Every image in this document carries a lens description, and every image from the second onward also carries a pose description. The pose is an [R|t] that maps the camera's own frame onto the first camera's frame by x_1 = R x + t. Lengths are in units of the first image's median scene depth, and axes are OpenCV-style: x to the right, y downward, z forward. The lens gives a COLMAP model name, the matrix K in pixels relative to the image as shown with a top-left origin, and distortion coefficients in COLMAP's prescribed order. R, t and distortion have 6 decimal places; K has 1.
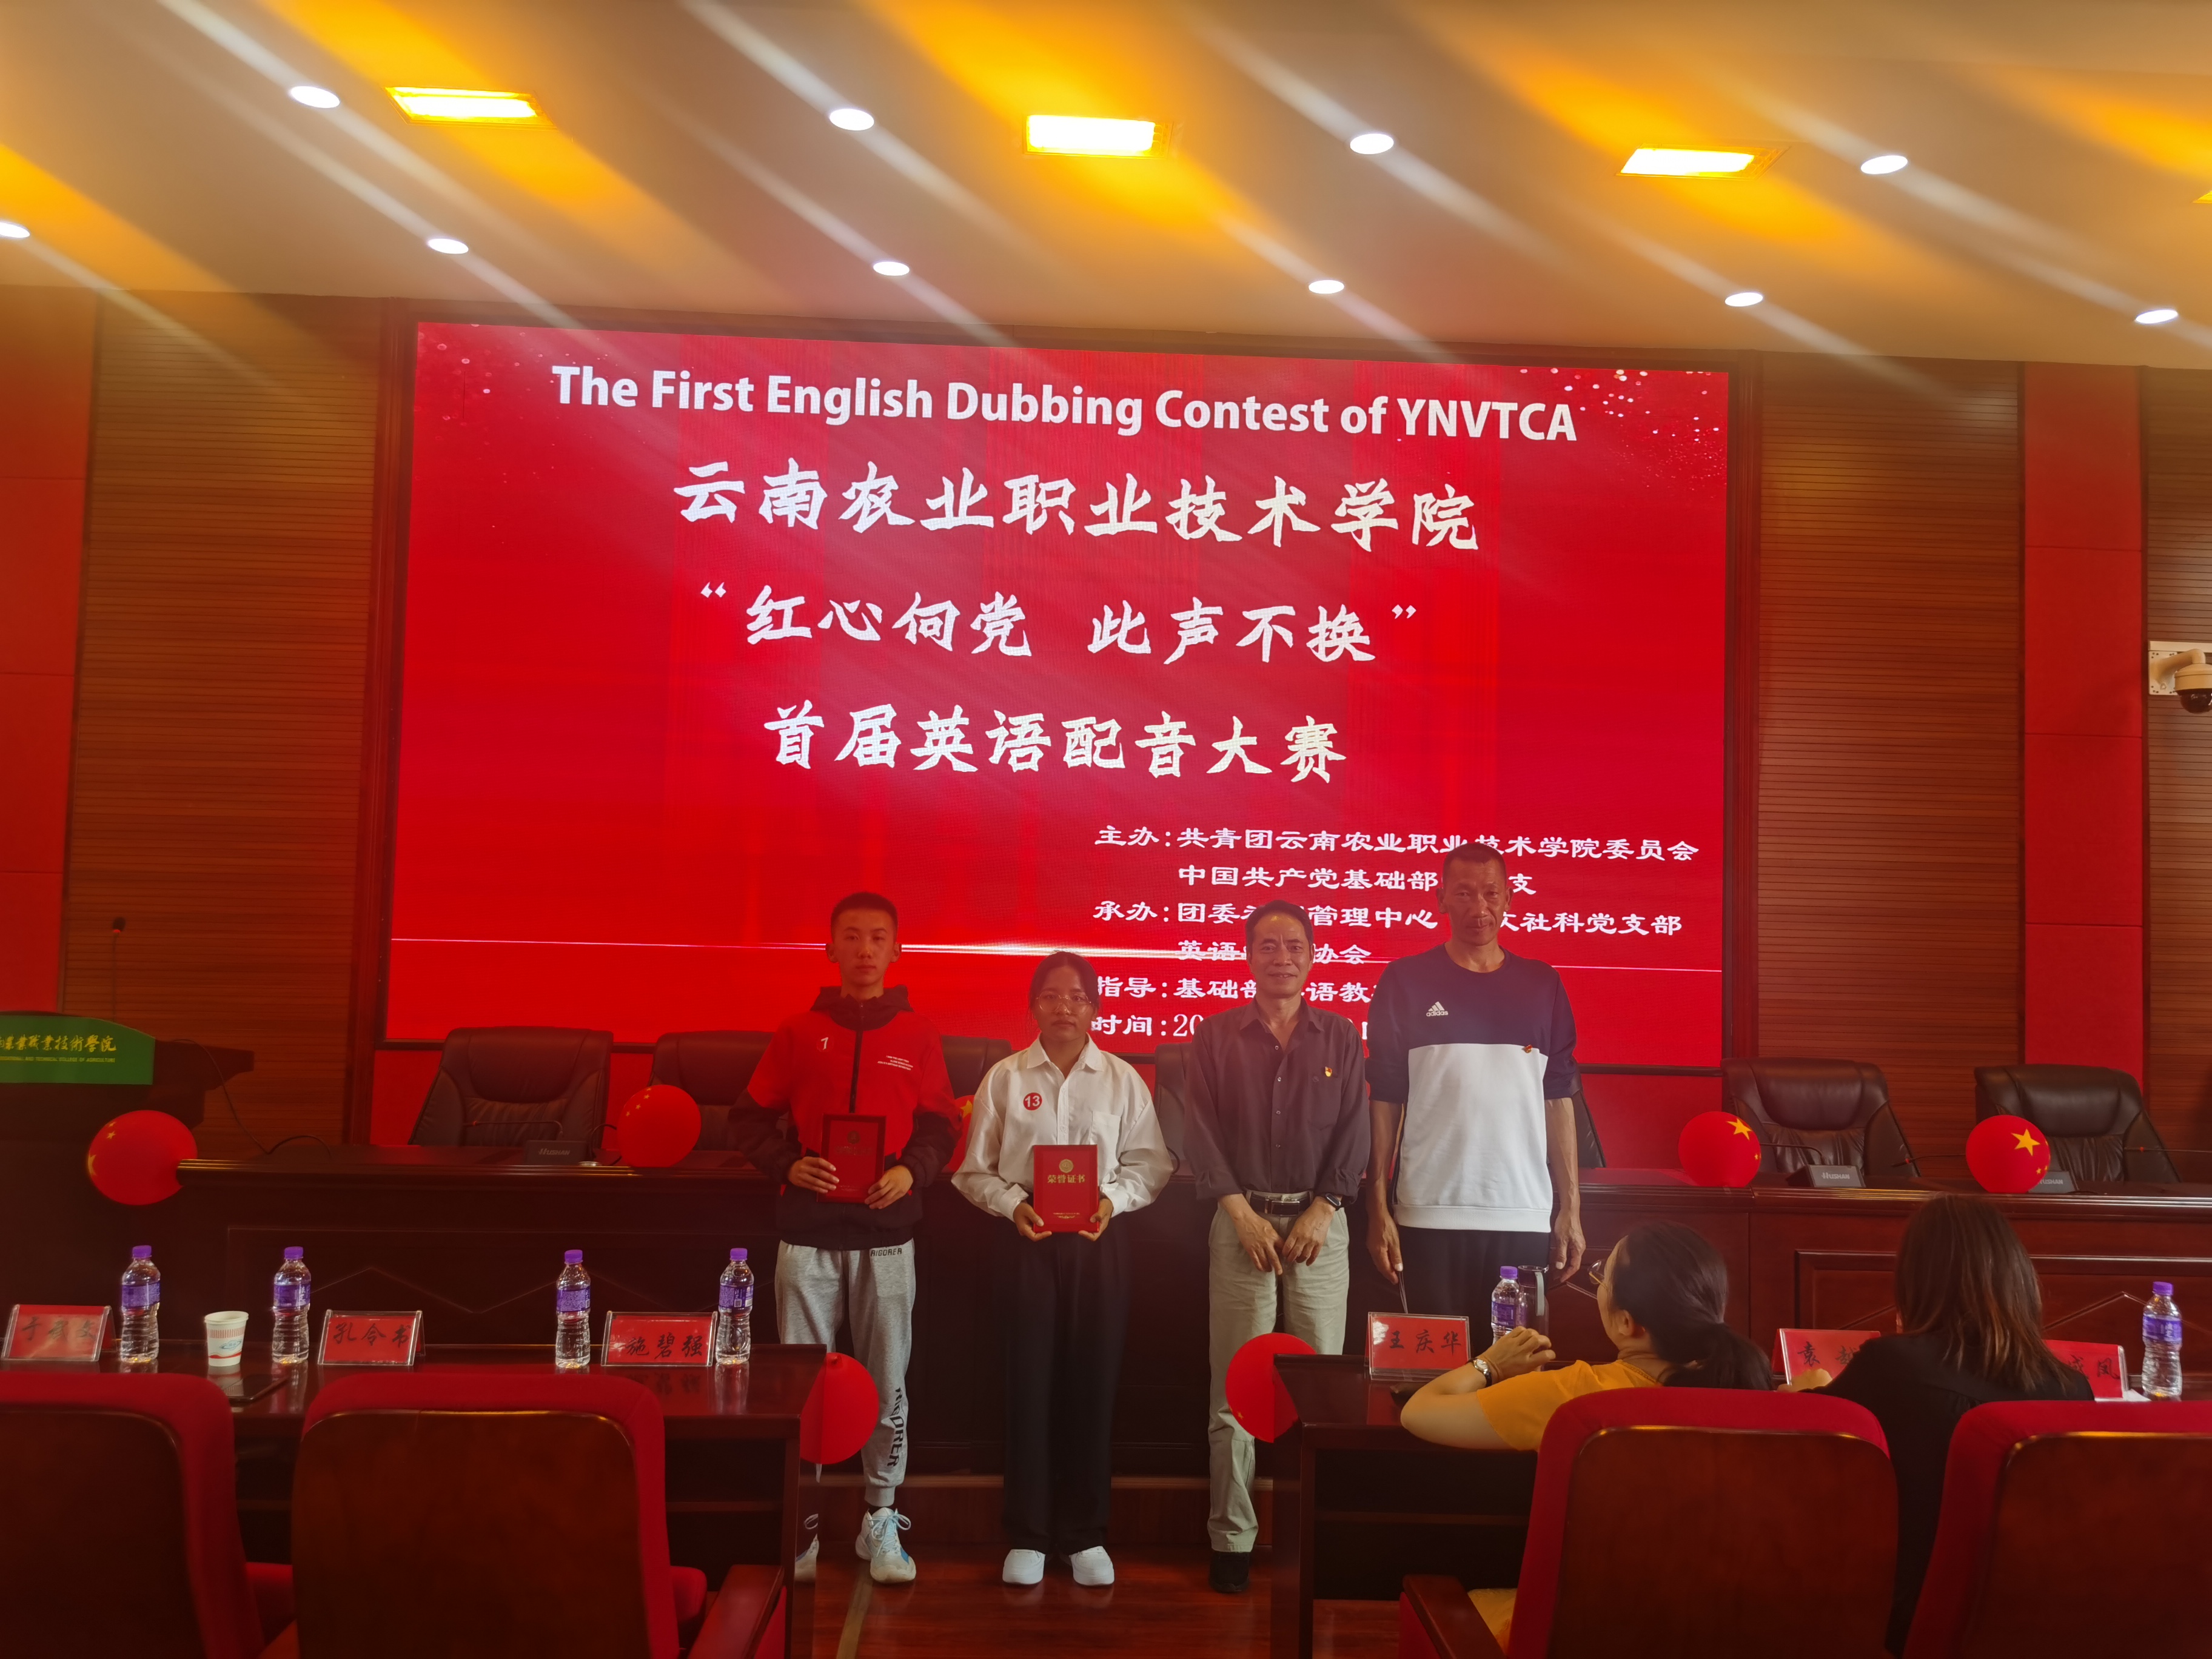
lens RADIAL K [[1695.0, 0, 1104.3], [0, 1695.0, 823.0], [0, 0, 1]] dist [0.074990, -0.091583]
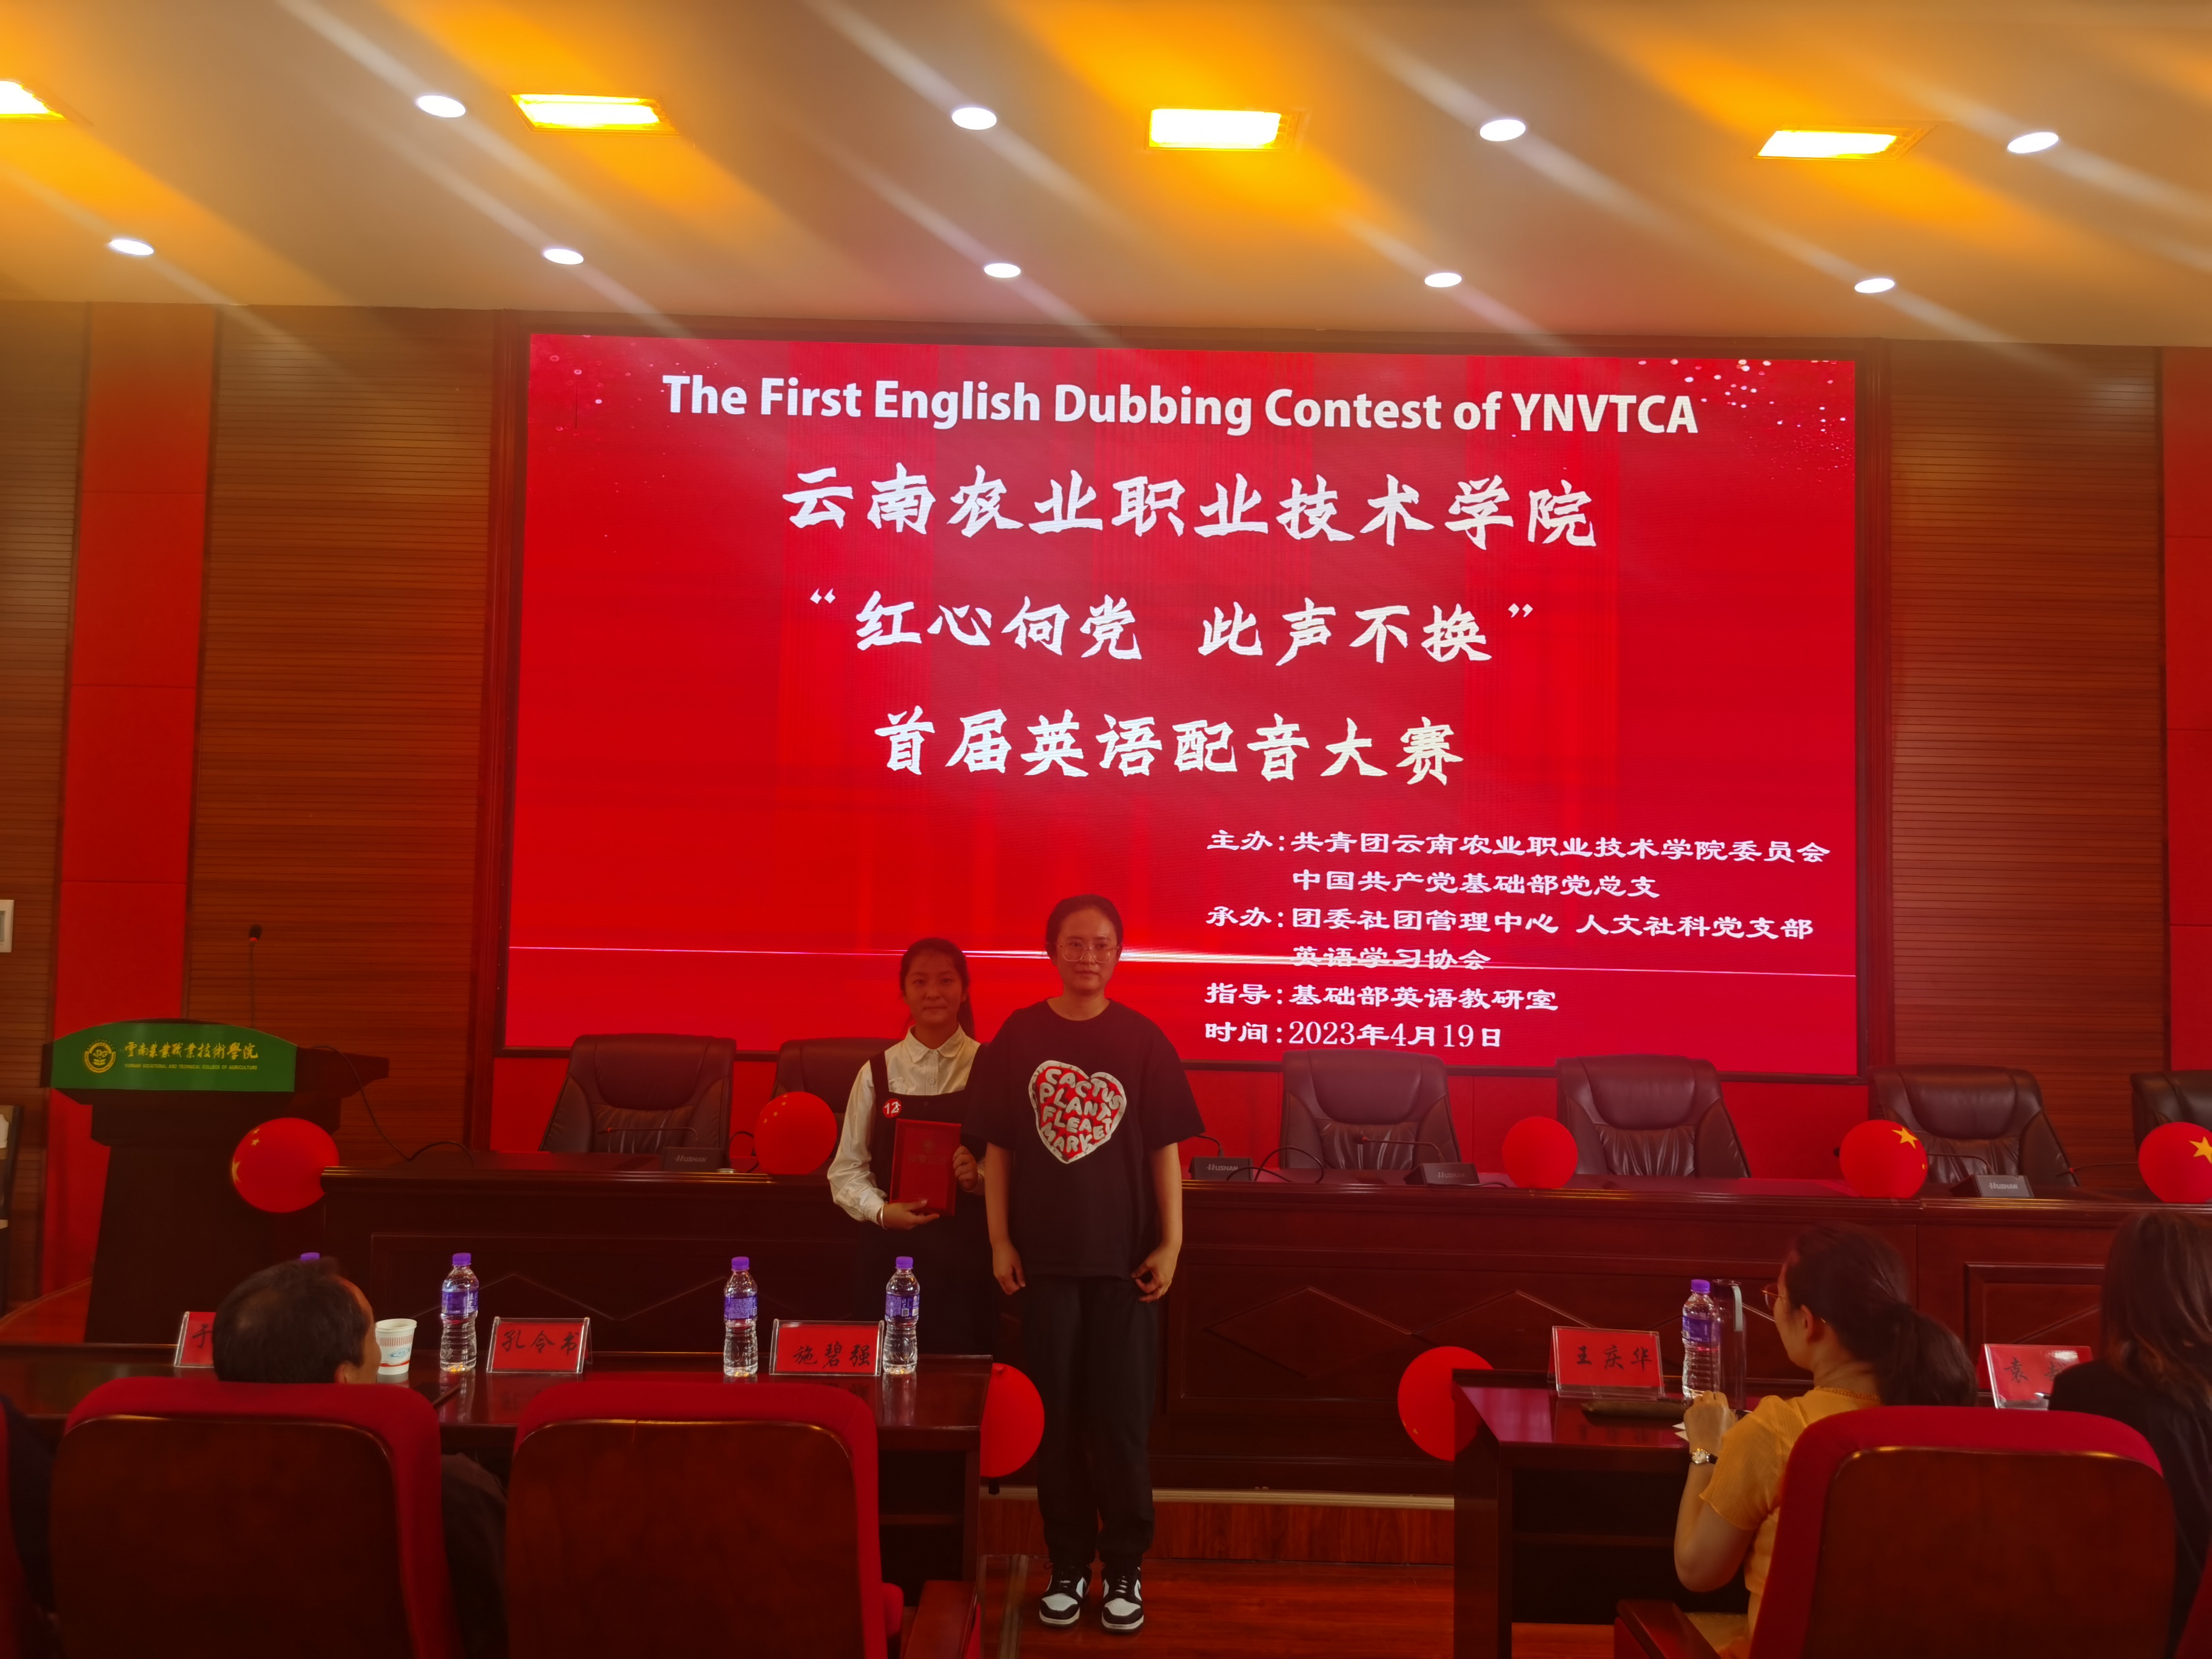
lens RADIAL K [[1695.0, 0, 1104.3], [0, 1695.0, 823.0], [0, 0, 1]] dist [0.074990, -0.091583]
pose [[0.999441, -0.006549, -0.032777, -0.033059], [0.006325, 0.999956, -0.006916, 0.003840], [0.032821, 0.006704, 0.999439, 0.011071]]
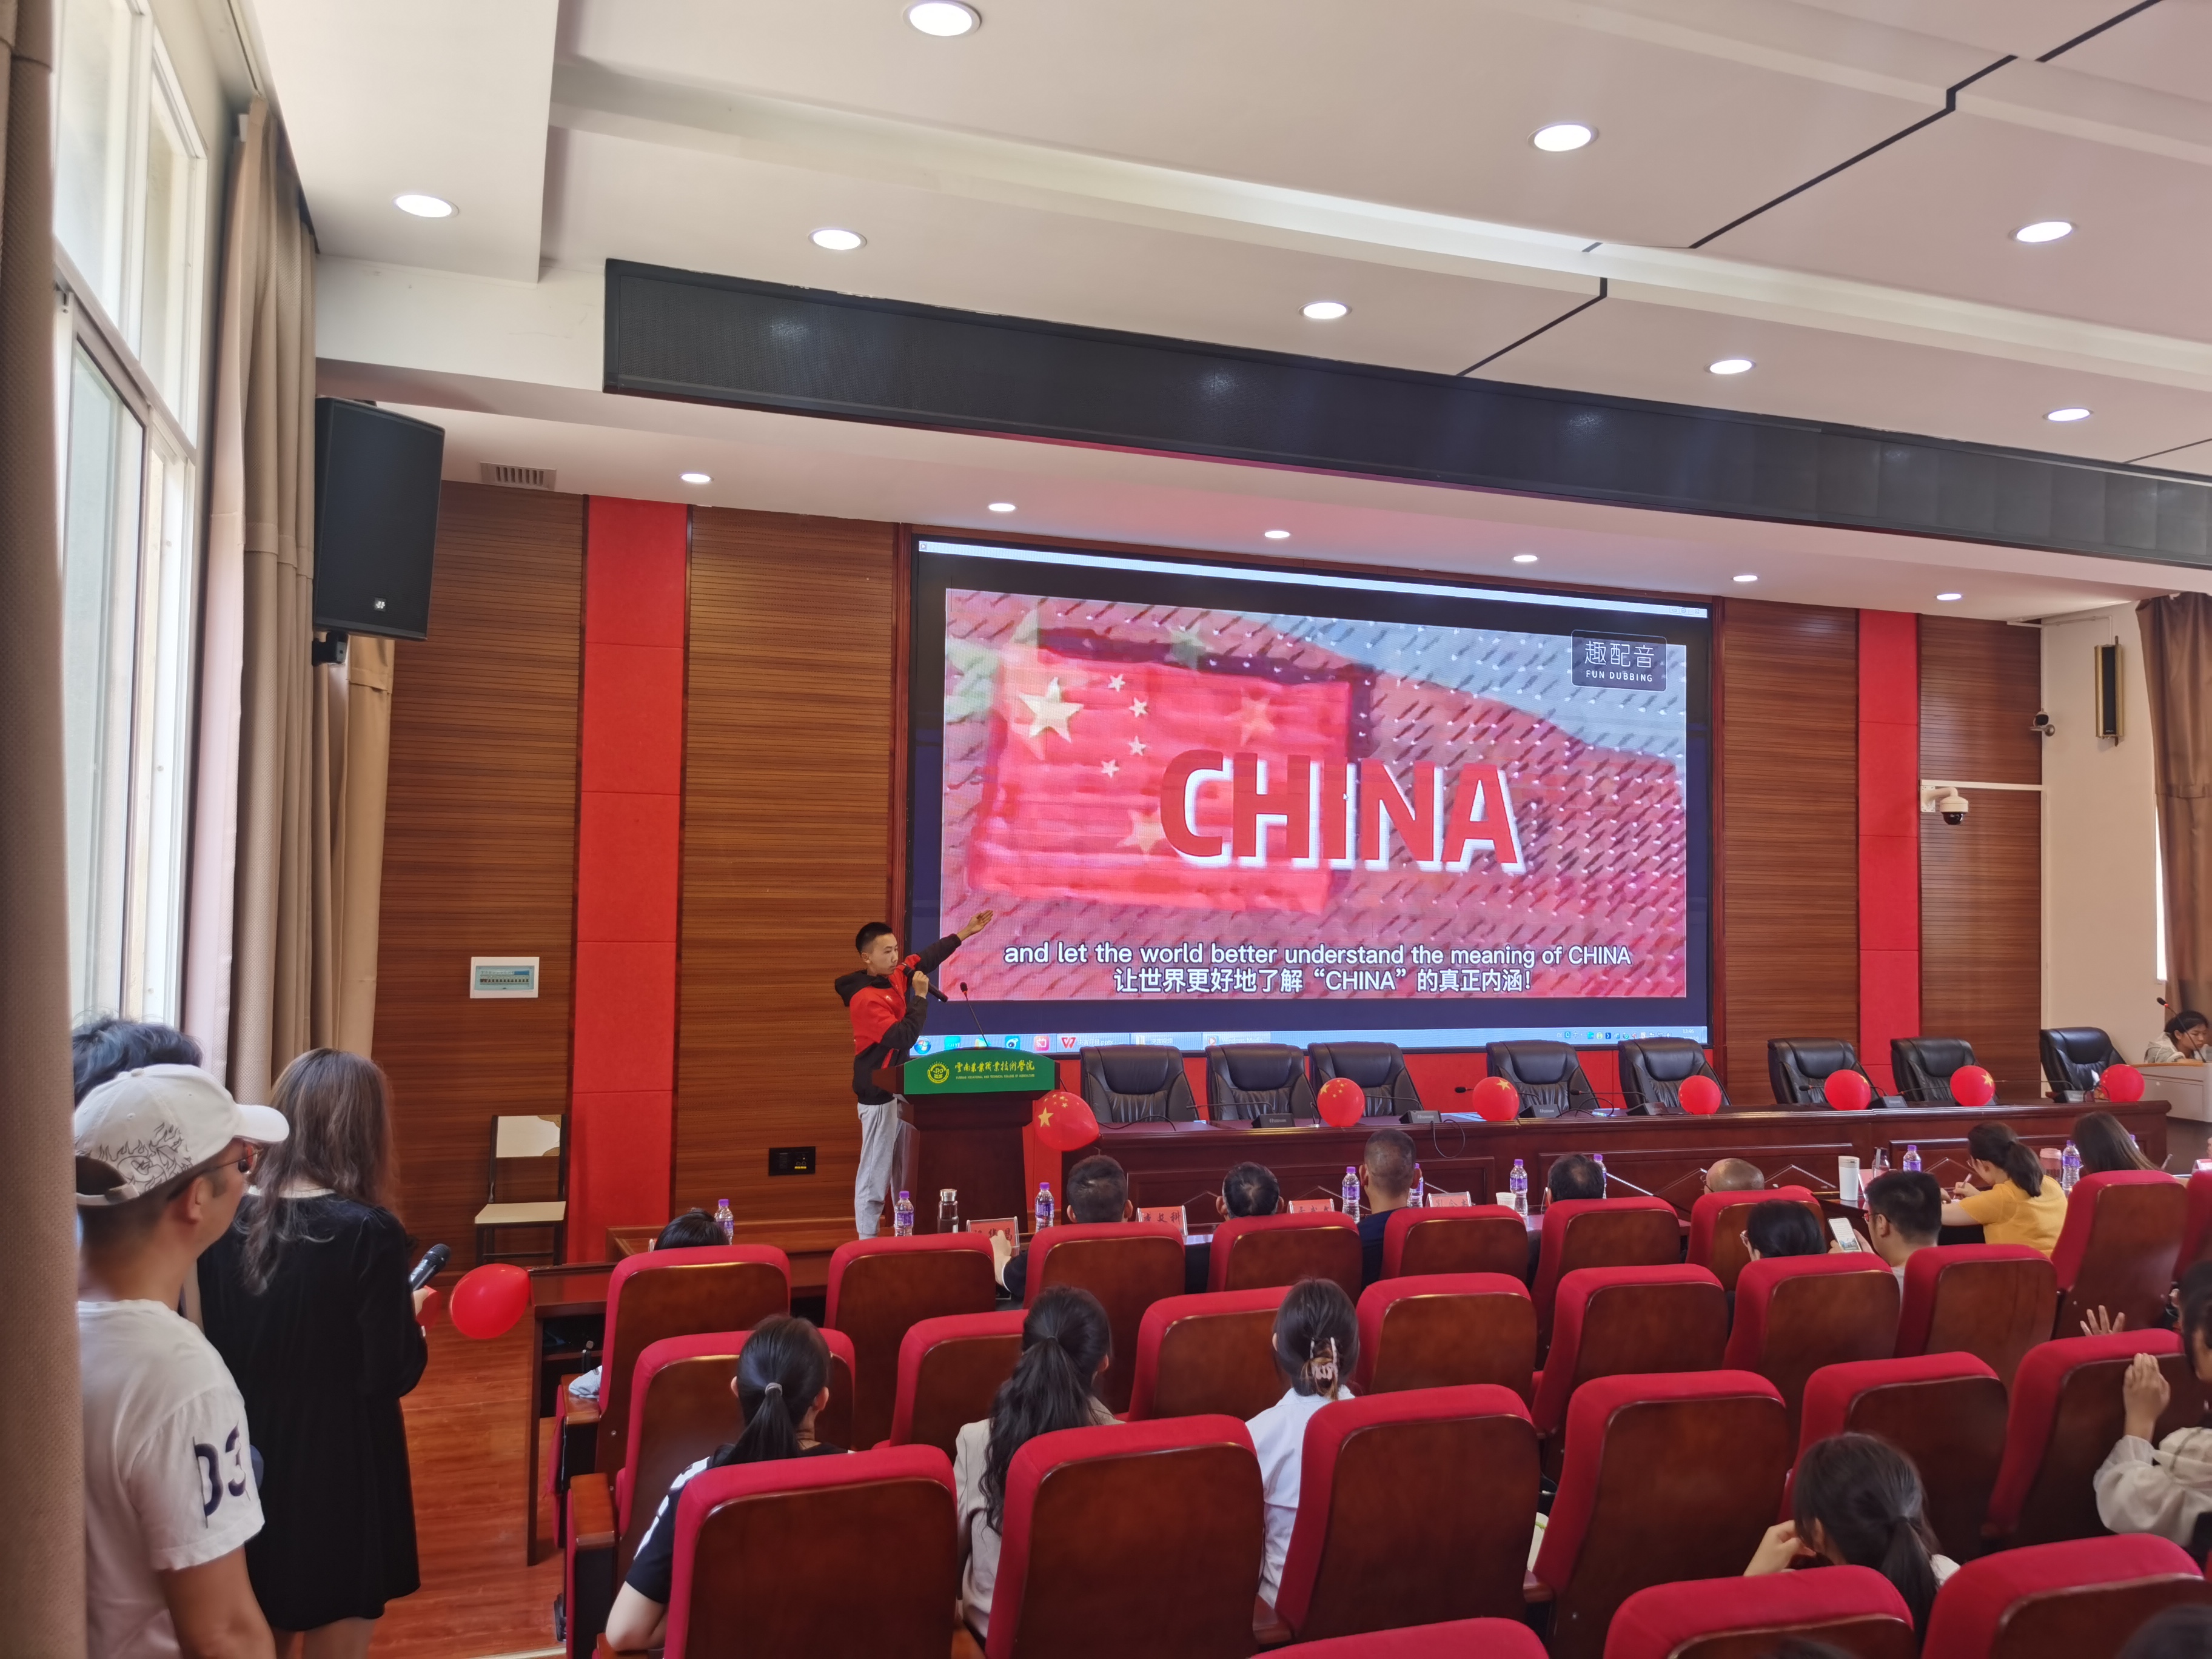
lens RADIAL K [[1695.0, 0, 1104.3], [0, 1695.0, 823.0], [0, 0, 1]] dist [0.074990, -0.091583]
pose [[0.953575, 0.003317, 0.301136, -0.667528], [-0.006574, 0.999930, 0.009804, -0.077237], [-0.301083, -0.011328, 0.953531, -0.359203]]
